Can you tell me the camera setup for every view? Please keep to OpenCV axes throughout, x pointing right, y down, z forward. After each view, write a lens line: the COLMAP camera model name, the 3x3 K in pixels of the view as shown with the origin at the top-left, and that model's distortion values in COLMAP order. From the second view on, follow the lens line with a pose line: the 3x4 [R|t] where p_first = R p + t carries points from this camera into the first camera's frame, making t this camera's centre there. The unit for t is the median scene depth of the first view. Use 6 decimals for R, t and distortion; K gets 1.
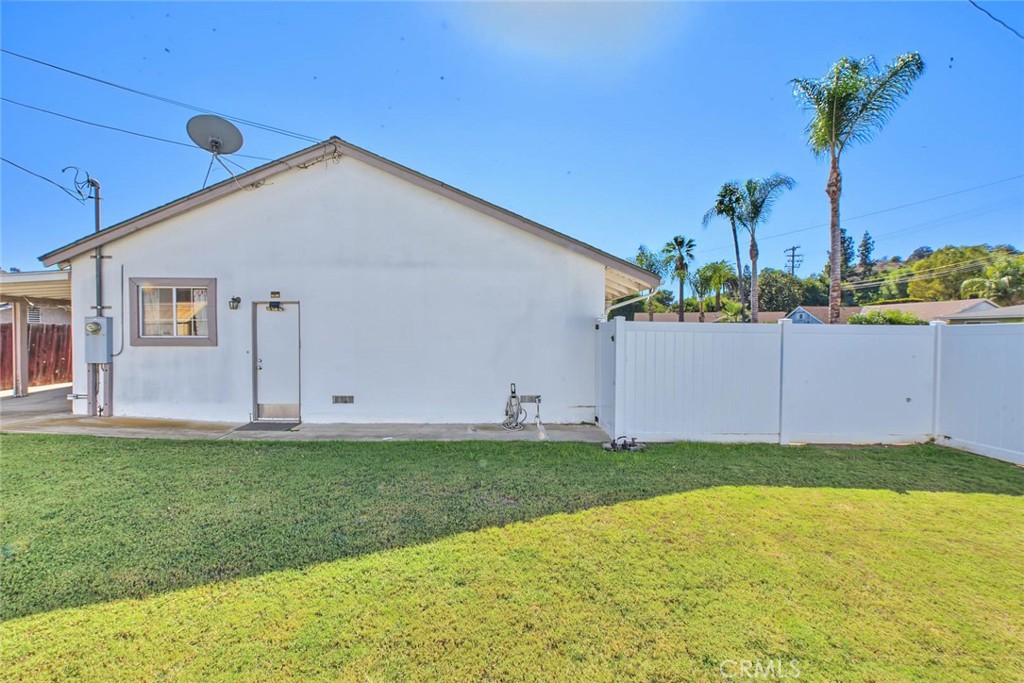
lens RADIAL K [[405.8, 0, 512.0], [0, 405.8, 341.5], [0, 0, 1]] dist [-0.000176, -0.000065]
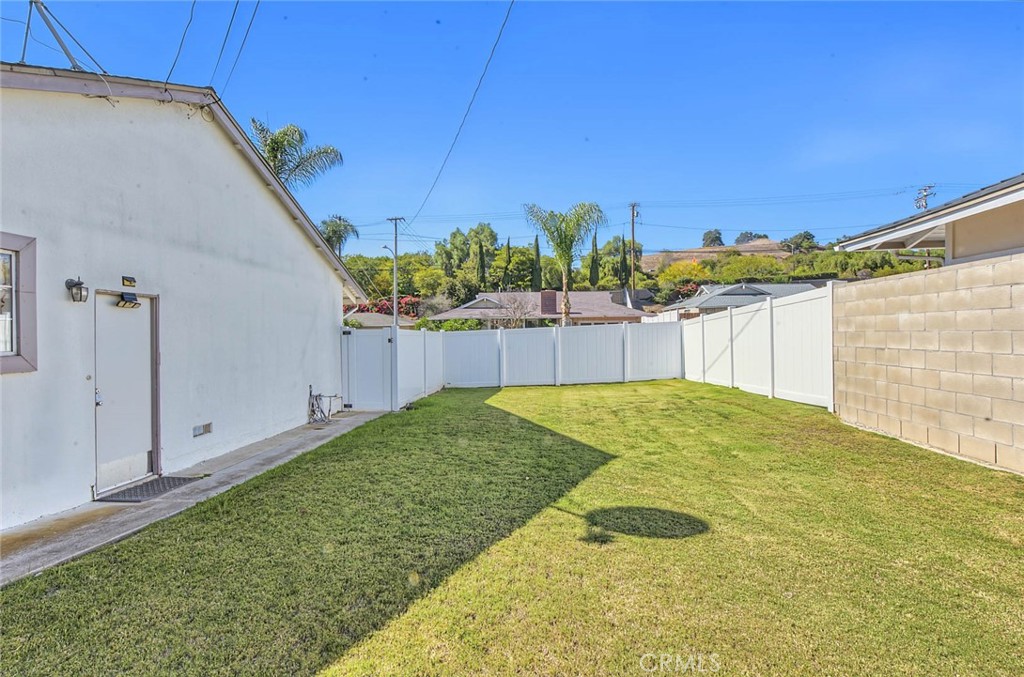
lens RADIAL K [[477.5, 0, 512.0], [0, 477.5, 338.5], [0, 0, 1]] dist [-0.003047, -0.001561]
pose [[0.102773, -0.010882, 0.994645, -1.255711], [0.027543, 0.999588, 0.008090, -0.017951], [-0.994323, 0.026564, 0.103031, 0.341602]]
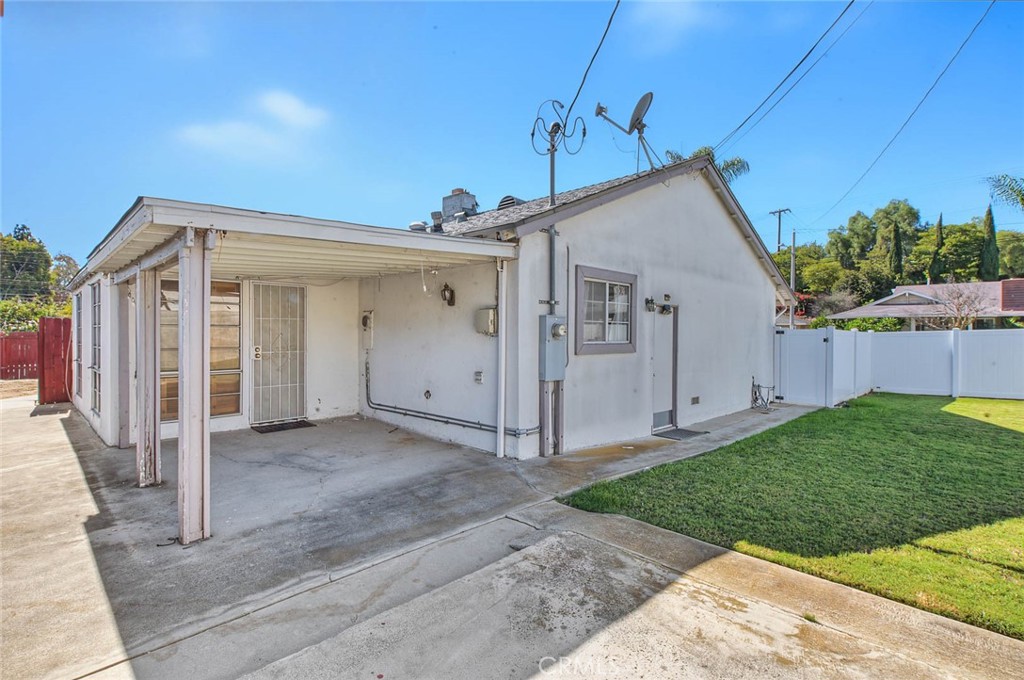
lens RADIAL K [[477.5, 0, 512.0], [0, 477.5, 340.0], [0, 0, 1]] dist [-0.003047, -0.001561]
pose [[0.730409, -0.005494, 0.682988, -1.632266], [0.005851, 0.999981, 0.001787, -0.019471], [-0.682985, 0.002691, 0.730427, 0.429987]]
